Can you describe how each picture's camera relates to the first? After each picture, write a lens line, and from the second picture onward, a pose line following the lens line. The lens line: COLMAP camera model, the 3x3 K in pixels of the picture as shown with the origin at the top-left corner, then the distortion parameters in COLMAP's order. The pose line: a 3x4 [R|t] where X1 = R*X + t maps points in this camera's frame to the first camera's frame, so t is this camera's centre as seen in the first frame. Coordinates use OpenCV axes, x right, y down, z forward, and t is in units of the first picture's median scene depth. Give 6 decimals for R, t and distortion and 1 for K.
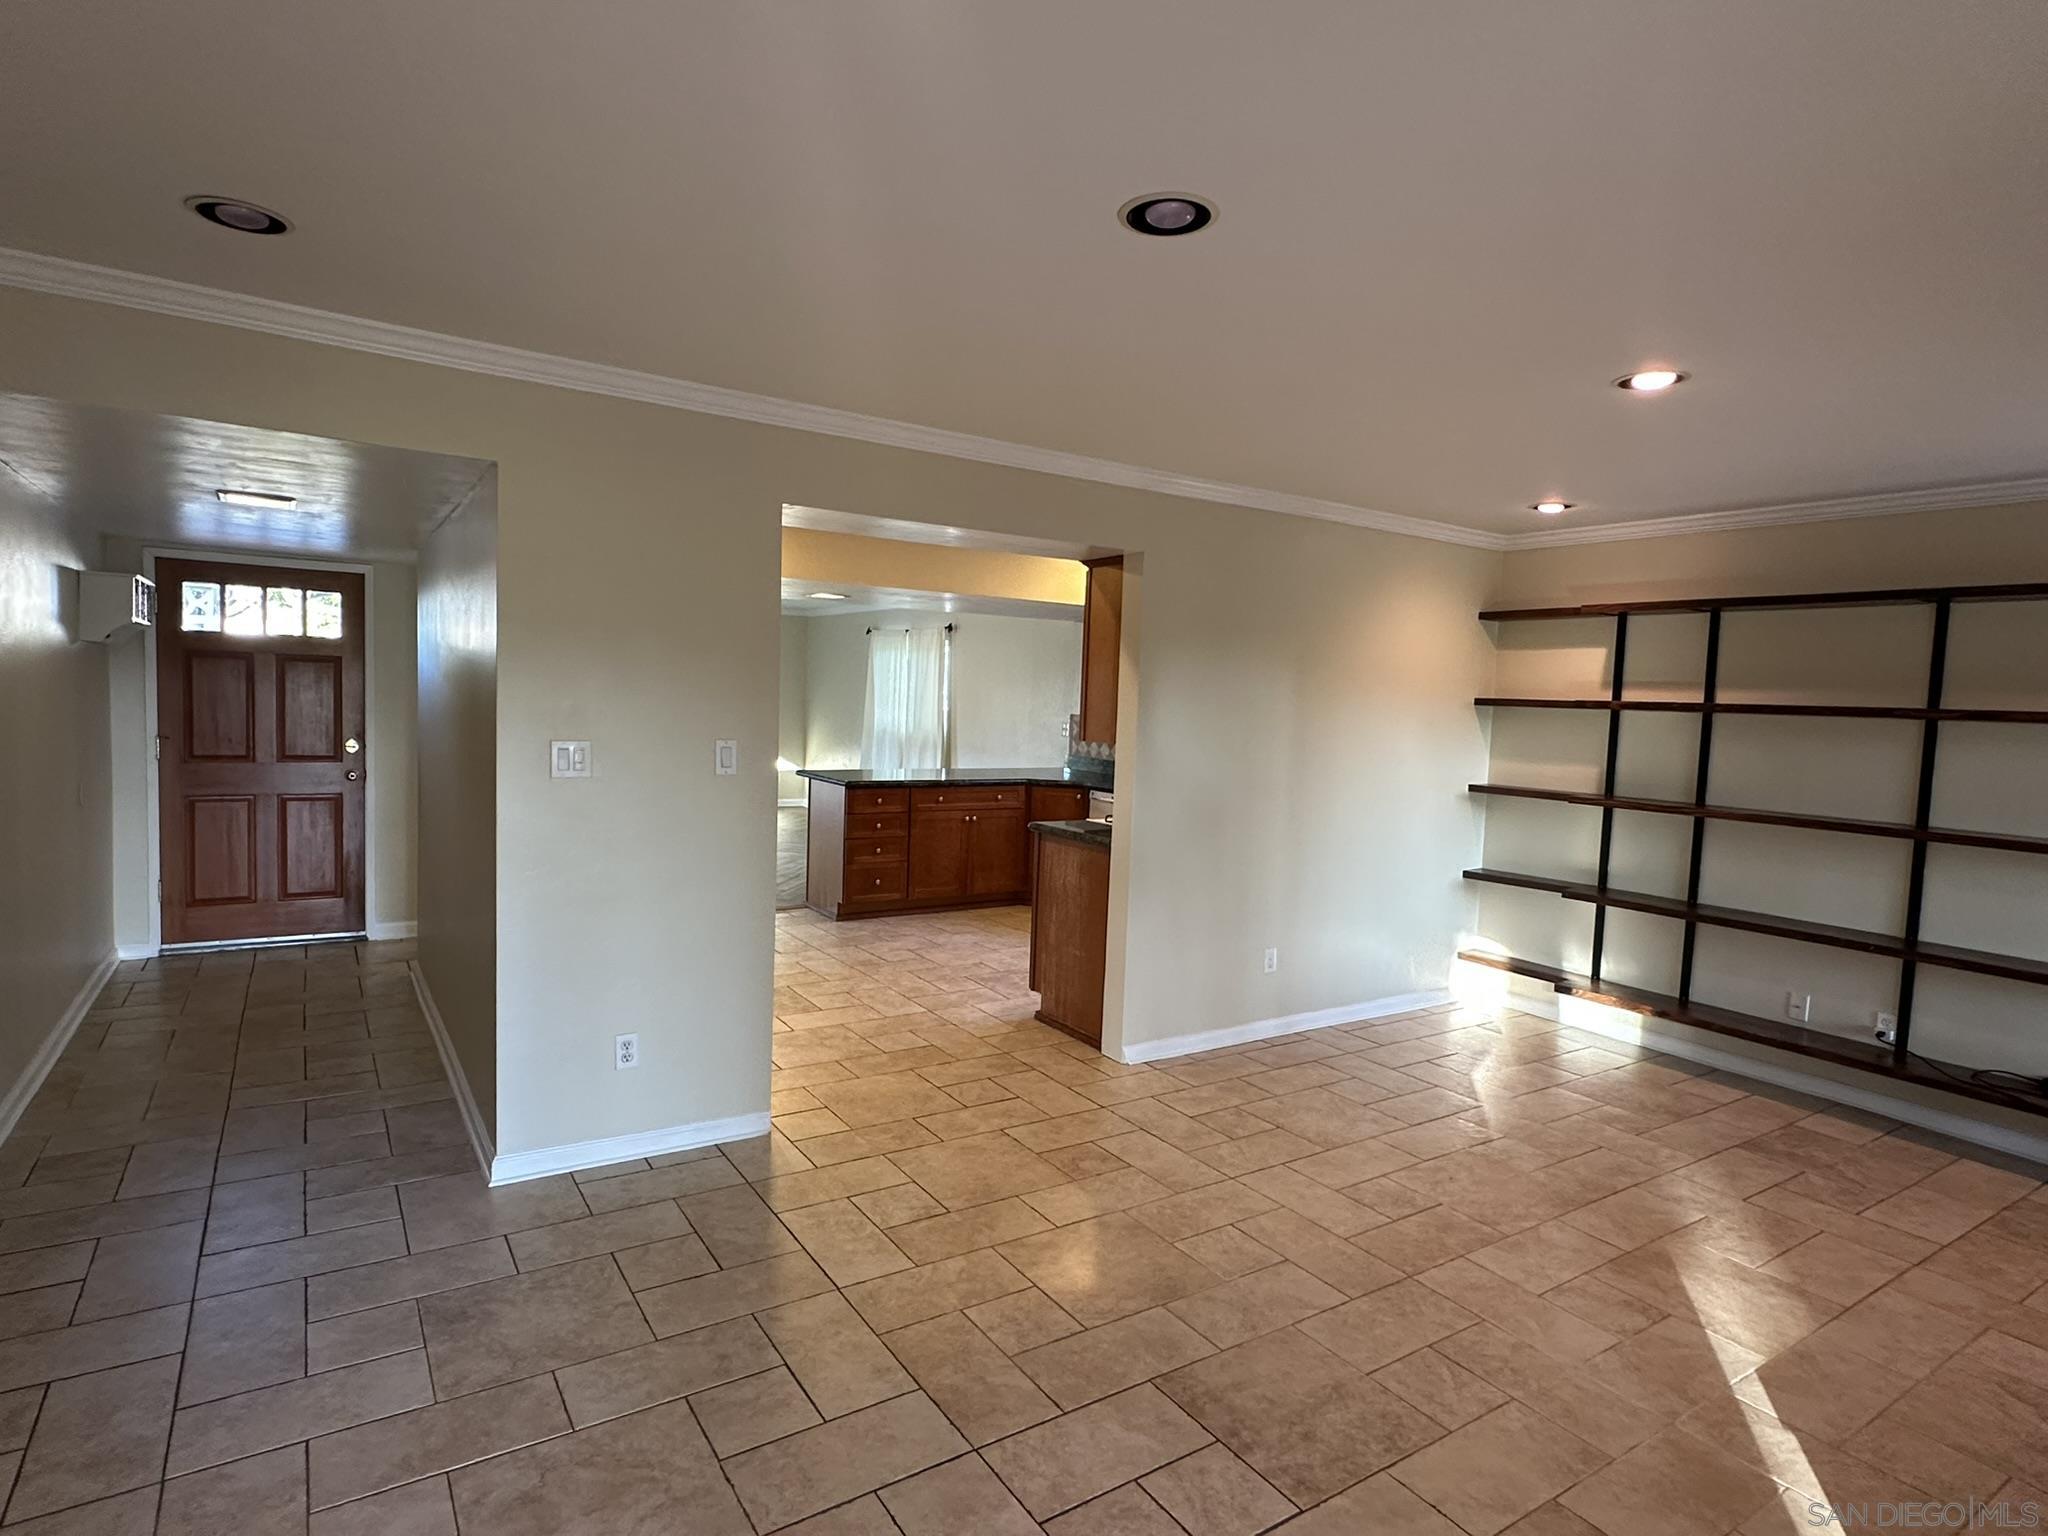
lens RADIAL K [[1094.7, 0, 1023.1], [0, 1094.7, 765.8], [0, 0, 1]] dist [-0.003178, -0.000027]
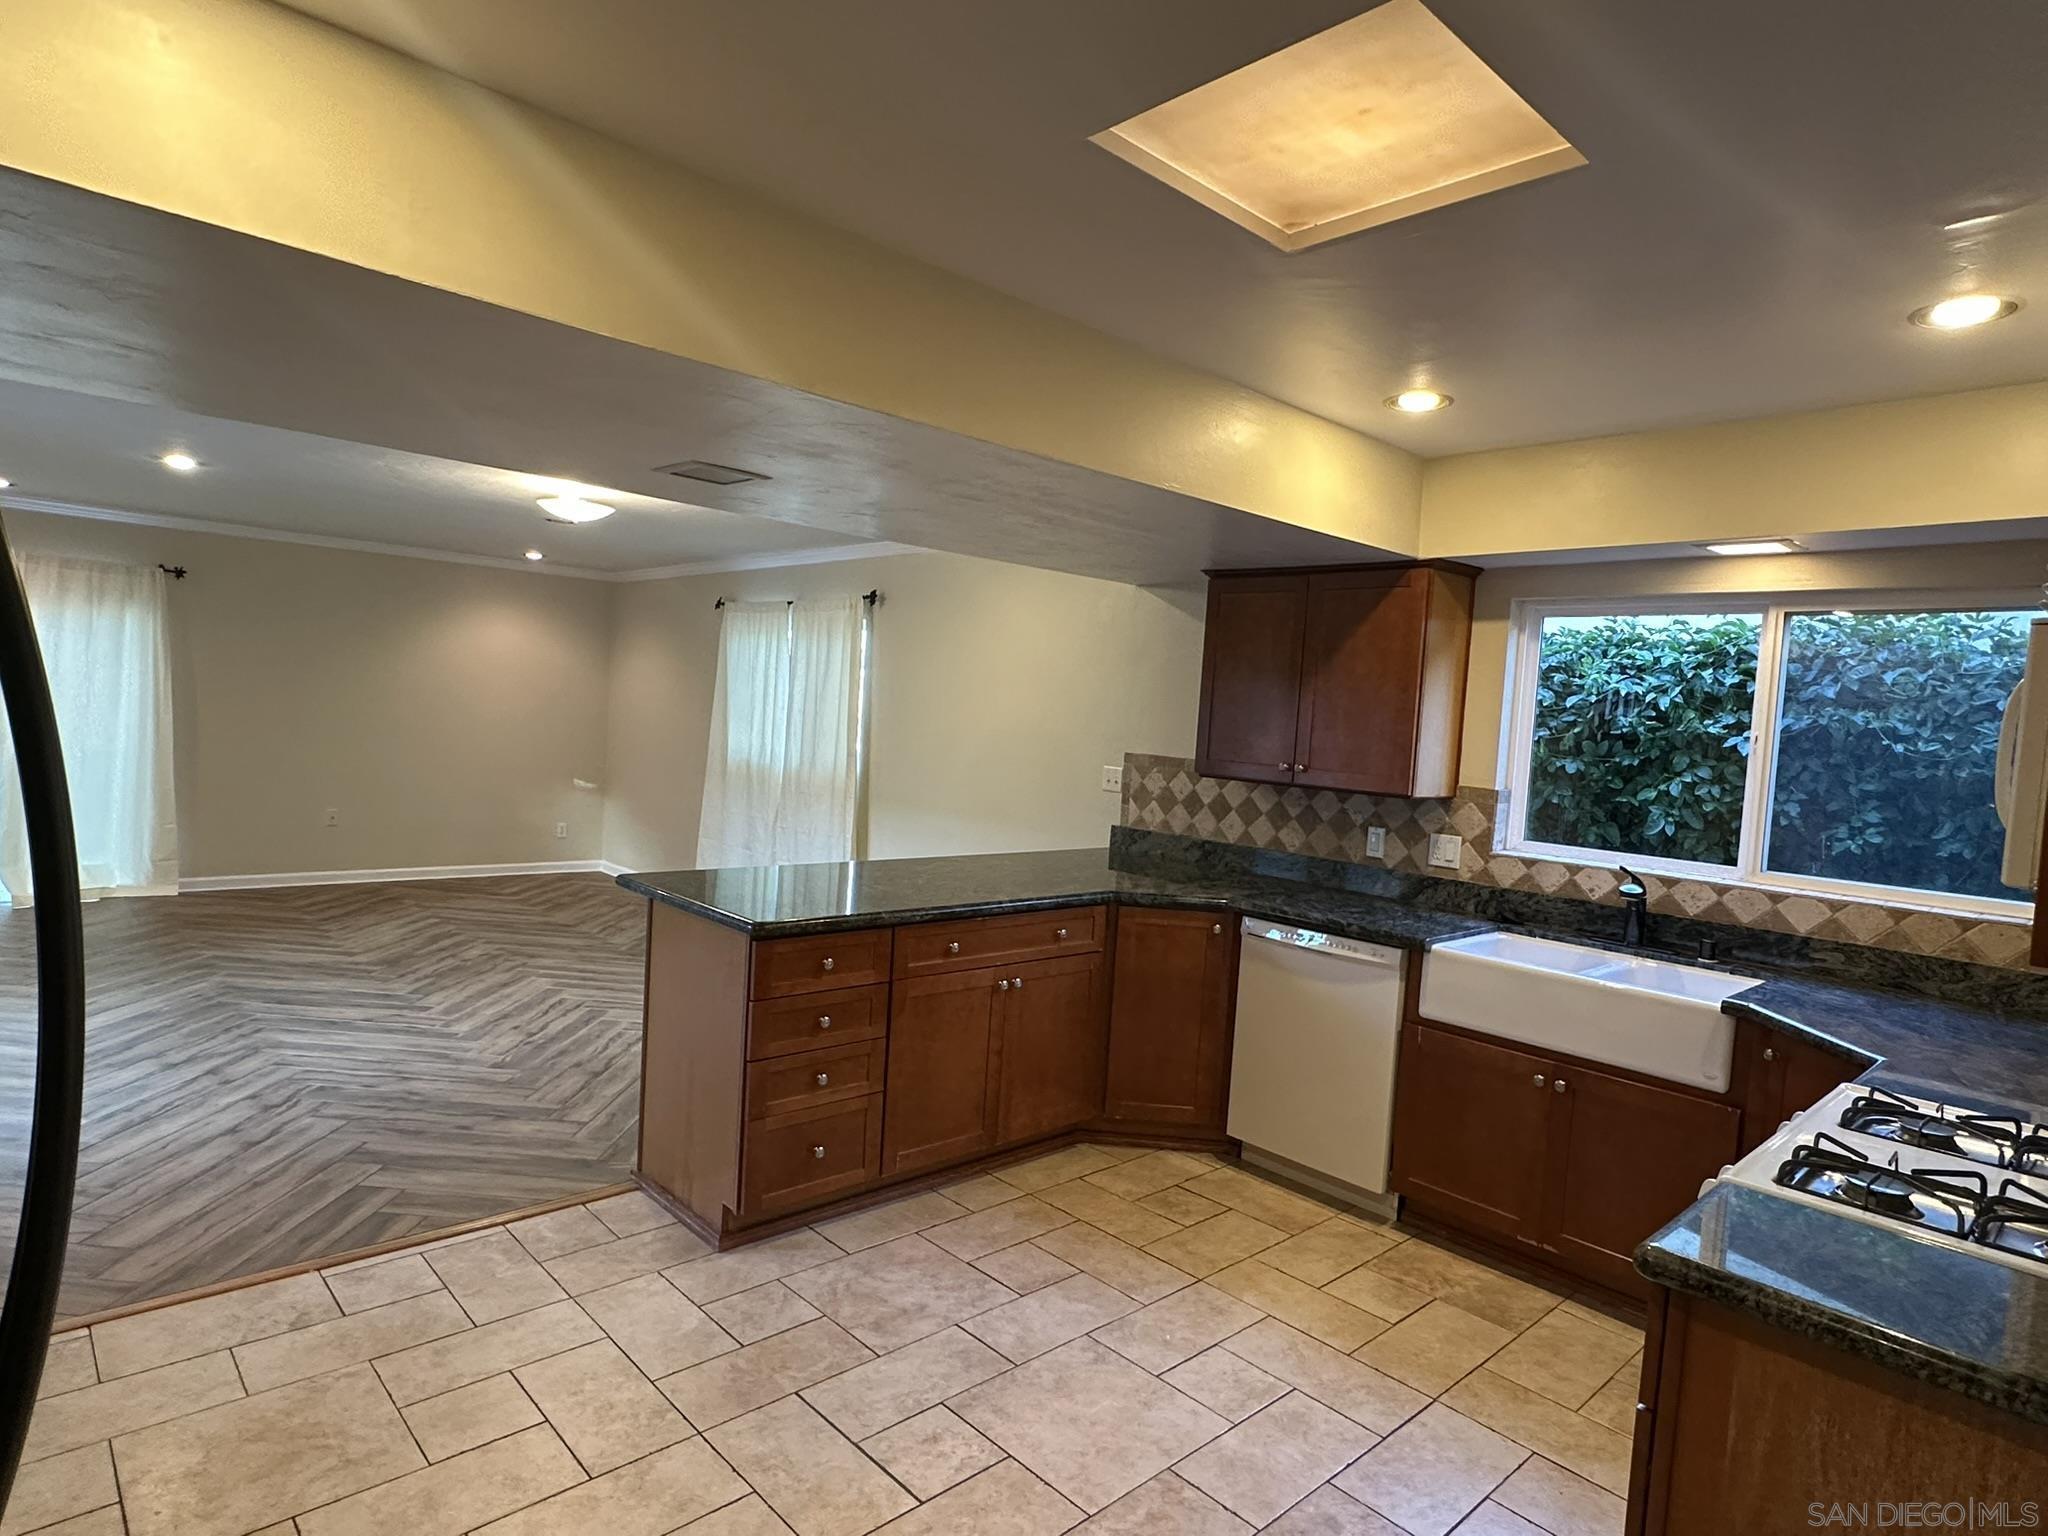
lens RADIAL K [[1140.4, 0, 1021.0], [0, 1140.4, 772.5], [0, 0, 1]] dist [-0.004339, -0.000253]
pose [[0.985450, 0.015284, 0.169276, -0.125113], [-0.014312, 0.999873, -0.006963, -0.037768], [-0.169361, 0.004439, 0.985544, 0.514720]]
